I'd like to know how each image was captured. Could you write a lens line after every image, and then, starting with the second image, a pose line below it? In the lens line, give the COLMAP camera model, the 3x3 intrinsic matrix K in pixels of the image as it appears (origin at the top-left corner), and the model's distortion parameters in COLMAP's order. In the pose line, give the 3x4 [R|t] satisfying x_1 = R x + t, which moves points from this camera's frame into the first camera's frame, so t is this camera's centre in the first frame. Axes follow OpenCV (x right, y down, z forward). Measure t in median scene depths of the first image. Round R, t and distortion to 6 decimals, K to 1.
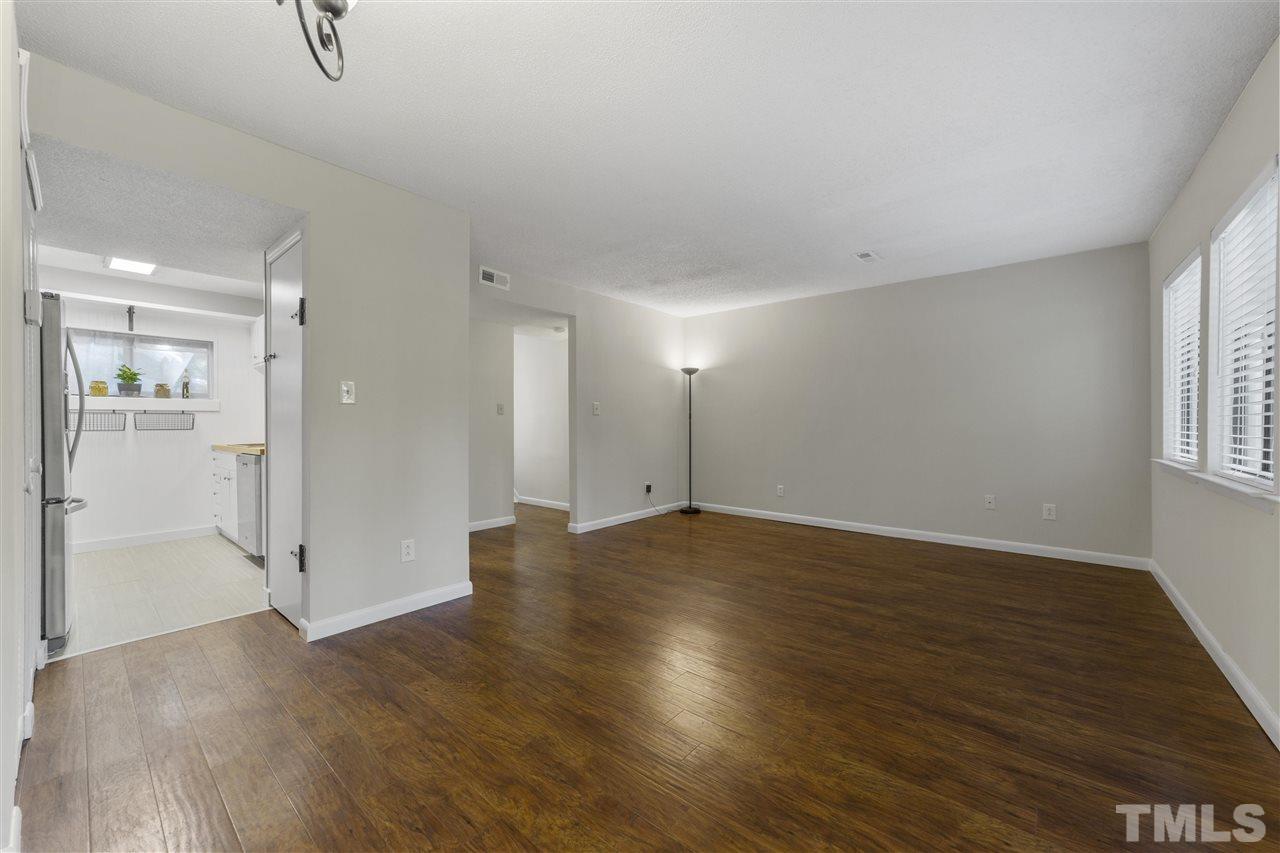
lens RADIAL K [[500.5, 0, 636.2], [0, 500.5, 423.9], [0, 0, 1]] dist [0.000535, 0.000211]
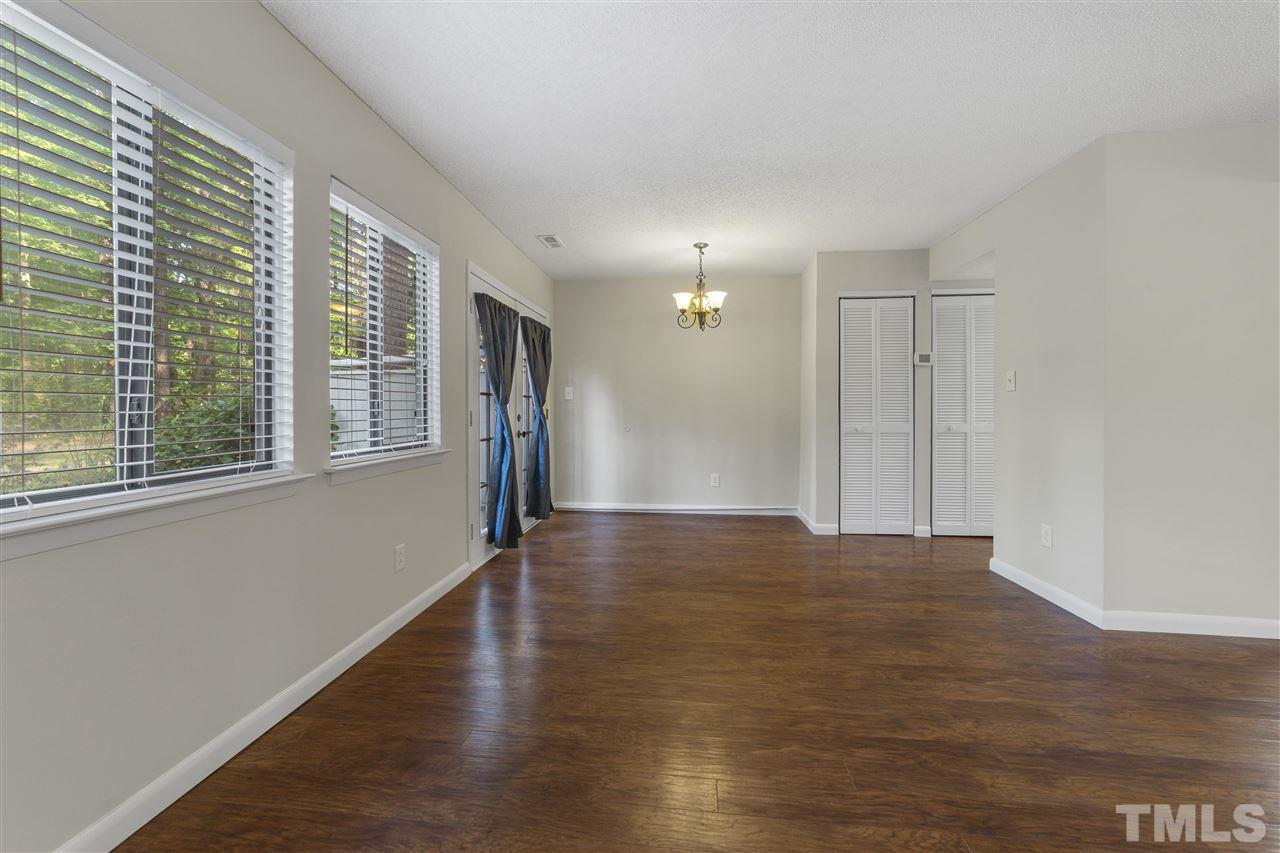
lens RADIAL K [[500.5, 0, 640.7], [0, 500.5, 416.2], [0, 0, 1]] dist [0.000535, 0.000211]
pose [[-0.826015, 0.012069, -0.563519, 0.751309], [0.001271, 0.999808, 0.019551, -0.001740], [0.563646, 0.015433, -0.825872, 1.352416]]
